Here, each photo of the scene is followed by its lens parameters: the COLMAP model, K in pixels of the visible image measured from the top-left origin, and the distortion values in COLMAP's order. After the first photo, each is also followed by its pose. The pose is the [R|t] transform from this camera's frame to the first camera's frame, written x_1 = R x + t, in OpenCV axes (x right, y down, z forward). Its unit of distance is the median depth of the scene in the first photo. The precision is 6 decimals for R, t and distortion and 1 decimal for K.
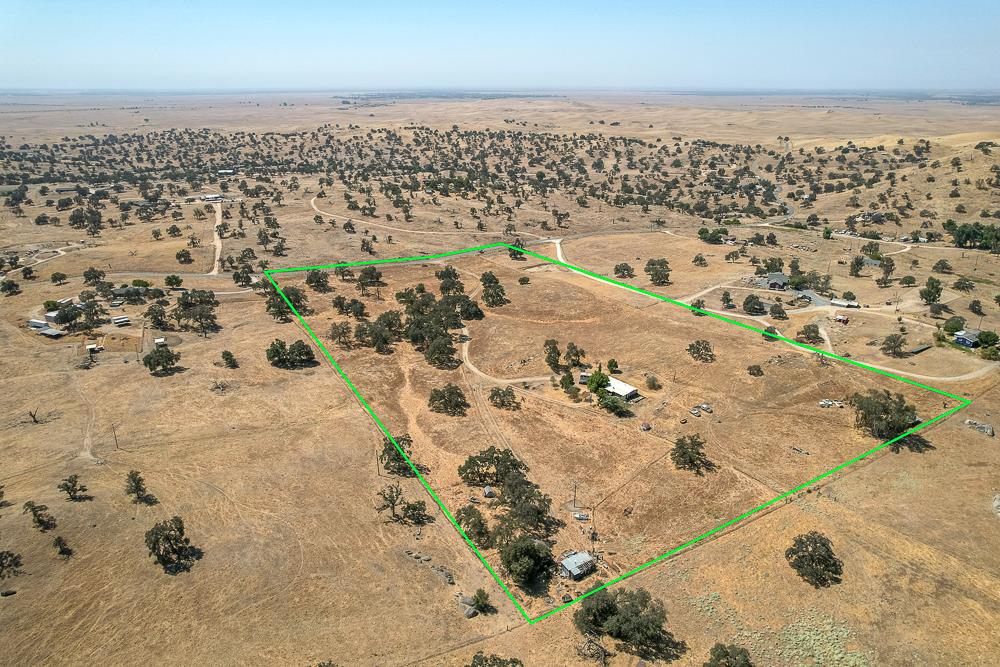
lens RADIAL K [[628.6, 0, 496.4], [0, 628.6, 292.3], [0, 0, 1]] dist [-0.049109, 0.042401]
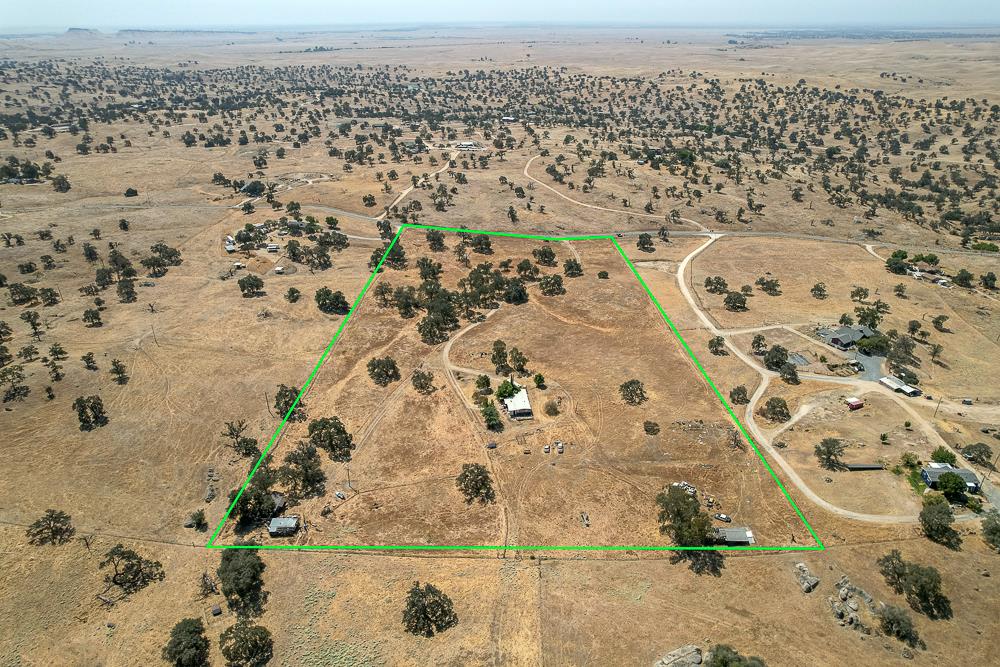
lens RADIAL K [[628.1, 0, 510.1], [0, 628.1, 315.9], [0, 0, 1]] dist [-0.047029, 0.045348]
pose [[0.856311, 0.221396, -0.466601, 0.544298], [-0.163250, 0.973167, 0.162156, -0.126336], [0.489981, -0.062683, 0.869476, 0.105721]]
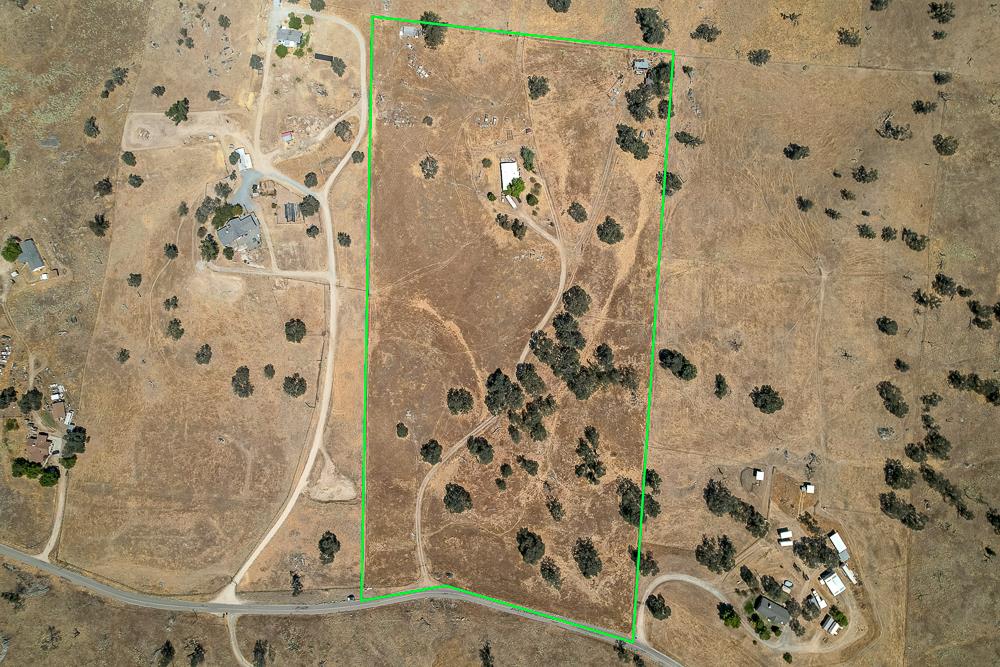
lens RADIAL K [[676.0, 0, 498.4], [0, 676.0, 360.8], [0, 0, 1]] dist [-0.057652, 0.064186]
pose [[-0.829656, -0.557703, 0.025255, -0.055925], [0.199176, -0.253434, 0.946626, -1.247481], [-0.521536, 0.790404, 0.321344, 0.743765]]
